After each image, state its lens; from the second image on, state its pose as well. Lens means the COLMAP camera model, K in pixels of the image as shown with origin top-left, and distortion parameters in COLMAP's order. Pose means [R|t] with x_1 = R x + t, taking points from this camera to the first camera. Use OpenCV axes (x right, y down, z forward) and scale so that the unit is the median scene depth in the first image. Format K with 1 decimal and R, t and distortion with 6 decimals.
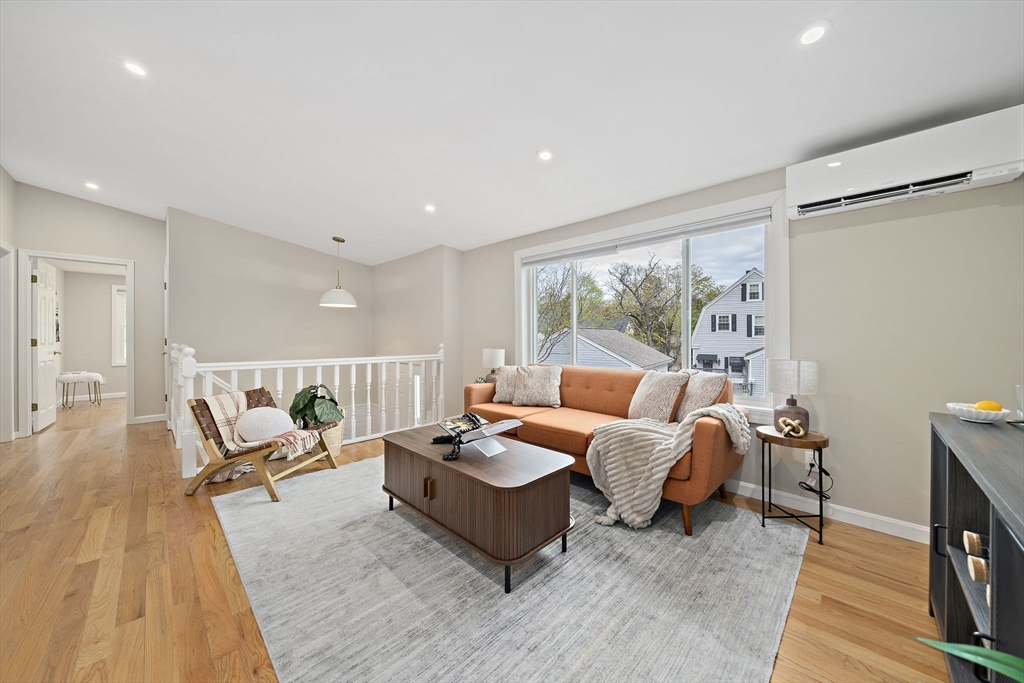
lens RADIAL K [[355.9, 0, 514.2], [0, 355.9, 339.7], [0, 0, 1]] dist [-0.000571, 0.000024]
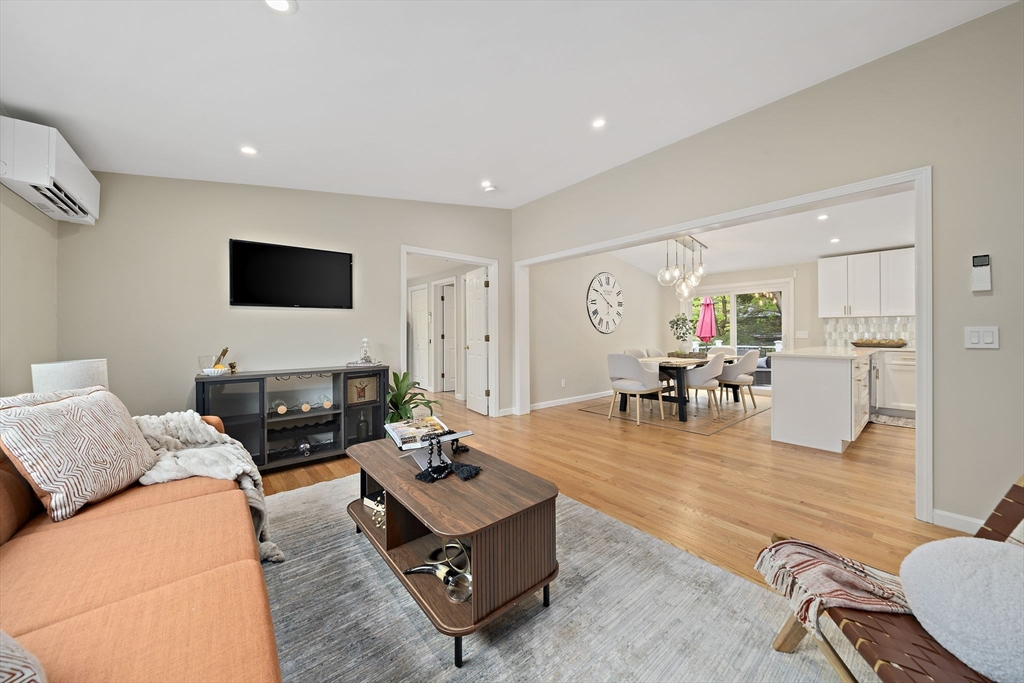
lens RADIAL K [[360.1, 0, 517.3], [0, 360.1, 332.0], [0, 0, 1]] dist [-0.001422, -0.000092]
pose [[-0.995167, 0.004374, 0.098096, -0.359409], [0.004941, 0.999972, 0.005539, -0.010321], [-0.098069, 0.005997, -0.995162, 1.639427]]
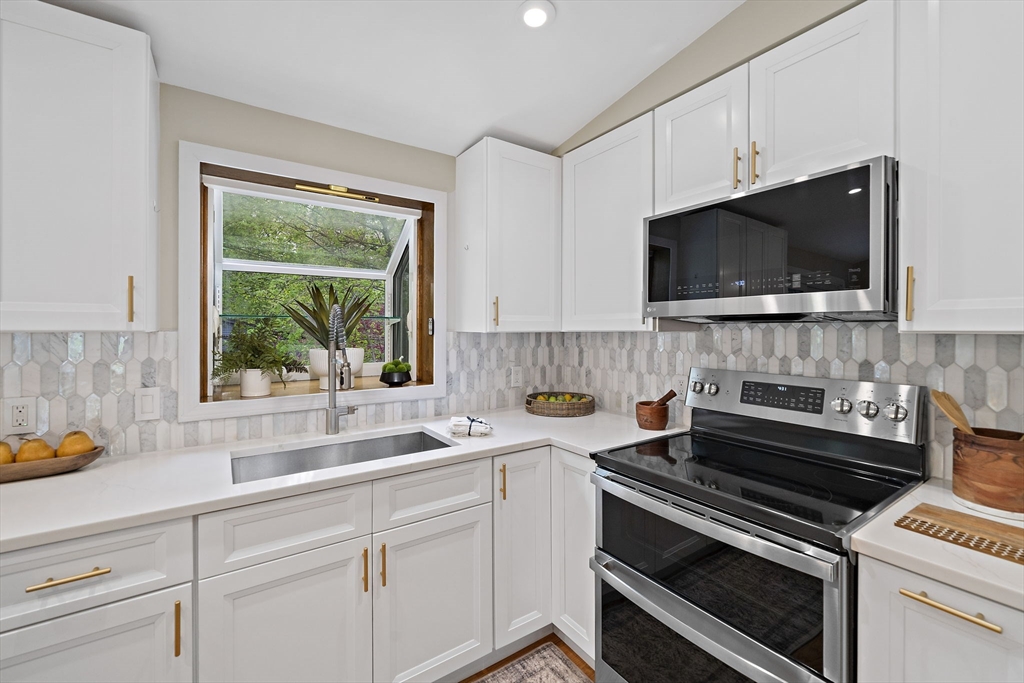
lens RADIAL K [[431.9, 0, 520.1], [0, 431.9, 328.5], [0, 0, 1]] dist [-0.000709, -0.000054]
pose [[-0.199850, 0.002156, -0.979824, -1.988451], [-0.008681, 0.999954, 0.003971, -0.094548], [0.979788, 0.009299, -0.199822, -0.027907]]
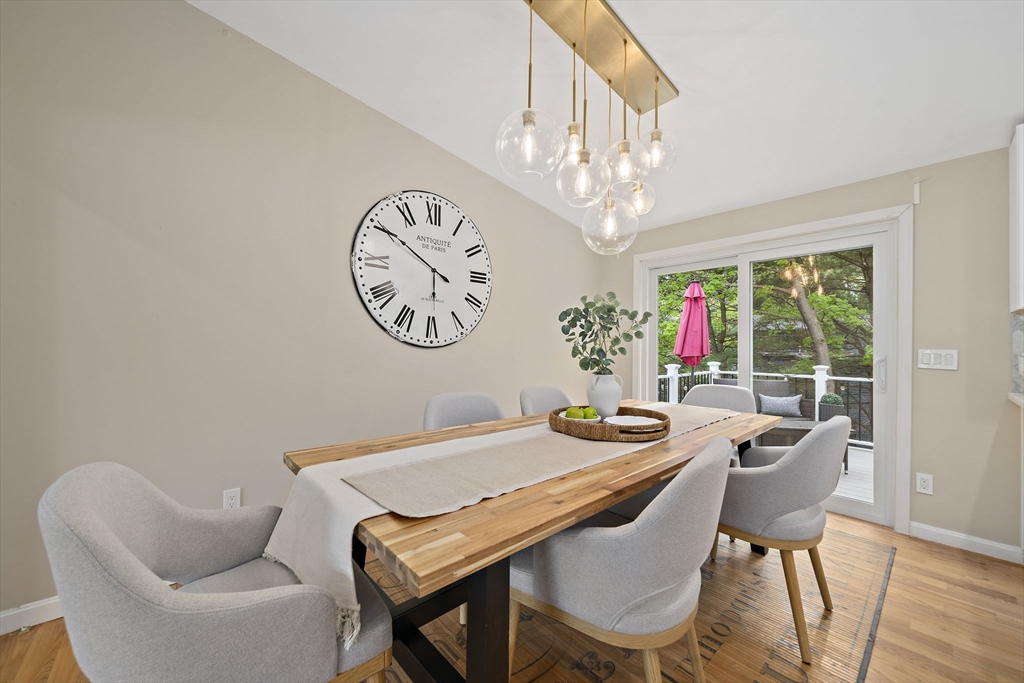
lens RADIAL K [[383.2, 0, 516.5], [0, 383.2, 340.2], [0, 0, 1]] dist [0.001100, 0.000111]
pose [[-0.997468, -0.010027, 0.070409, -1.115075], [-0.010388, 0.999935, -0.004753, -0.000318], [-0.070357, -0.005473, -0.997507, -0.050586]]
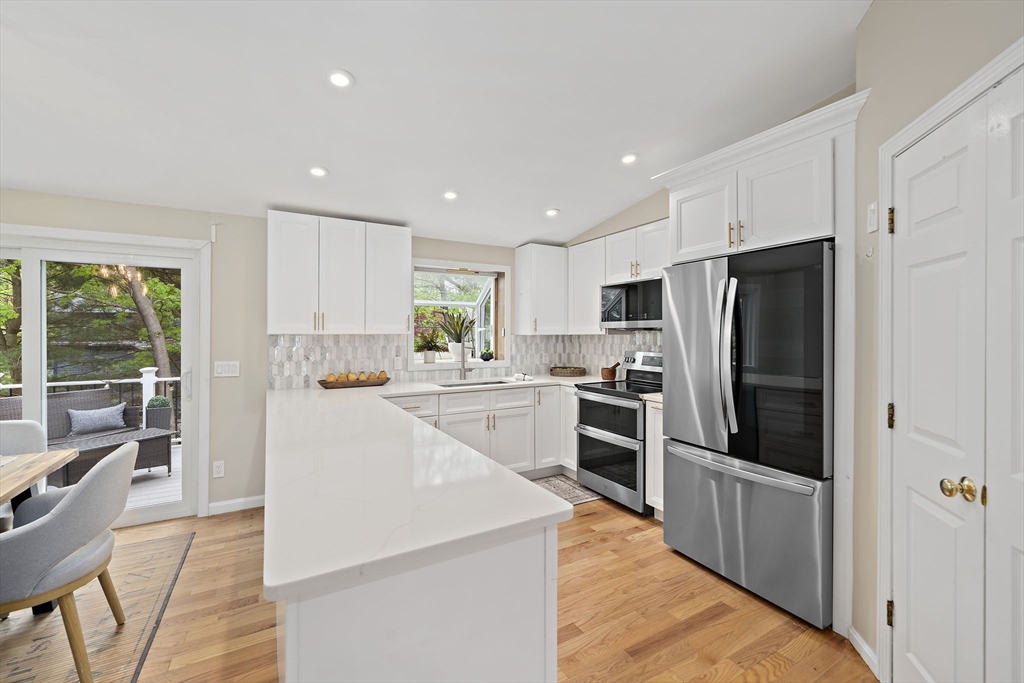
lens RADIAL K [[425.3, 0, 515.6], [0, 425.3, 331.7], [0, 0, 1]] dist [-0.000528, -0.000269]
pose [[-0.283323, -0.000432, -0.959025, -1.060944], [-0.007998, 0.999966, 0.001913, -0.099422], [0.958991, 0.008212, -0.283316, 0.185641]]
